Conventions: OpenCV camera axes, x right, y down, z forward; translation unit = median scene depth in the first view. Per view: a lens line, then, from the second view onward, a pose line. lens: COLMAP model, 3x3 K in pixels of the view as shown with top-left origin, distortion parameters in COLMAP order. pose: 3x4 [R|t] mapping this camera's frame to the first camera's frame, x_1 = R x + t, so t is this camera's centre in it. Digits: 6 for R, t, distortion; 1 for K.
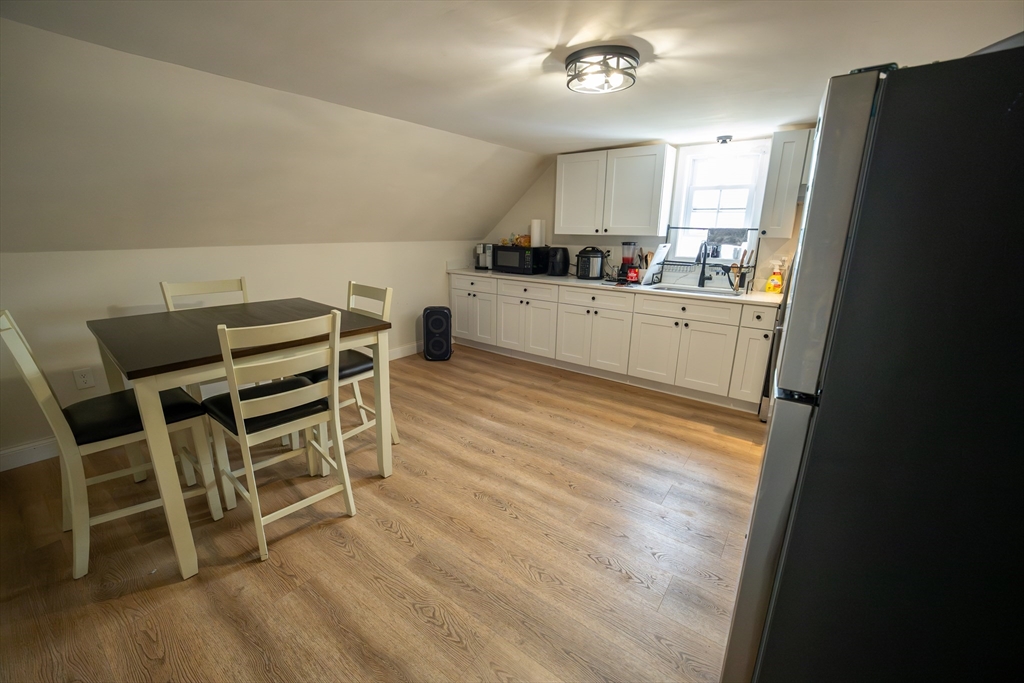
lens RADIAL K [[408.4, 0, 512.0], [0, 408.4, 341.5], [0, 0, 1]] dist [-0.011654, 0.001093]
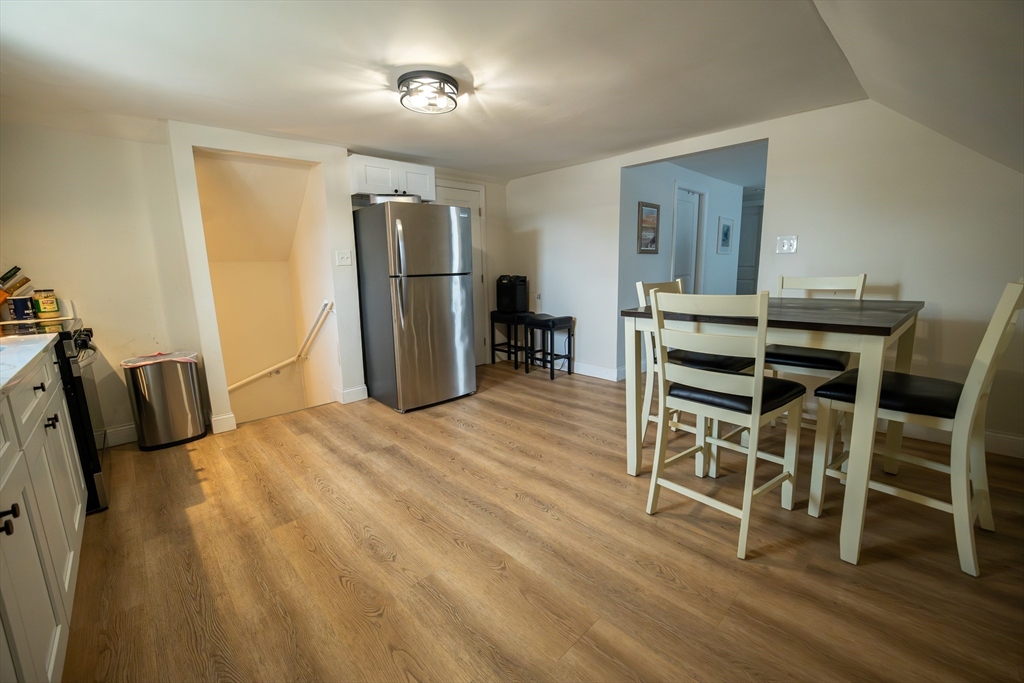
lens RADIAL K [[408.4, 0, 512.0], [0, 408.4, 341.5], [0, 0, 1]] dist [-0.011654, 0.001093]
pose [[-0.985224, -0.020469, 0.170046, -0.160961], [0.057167, 0.896594, 0.439147, -0.336183], [-0.161451, 0.442379, -0.882176, 1.529790]]
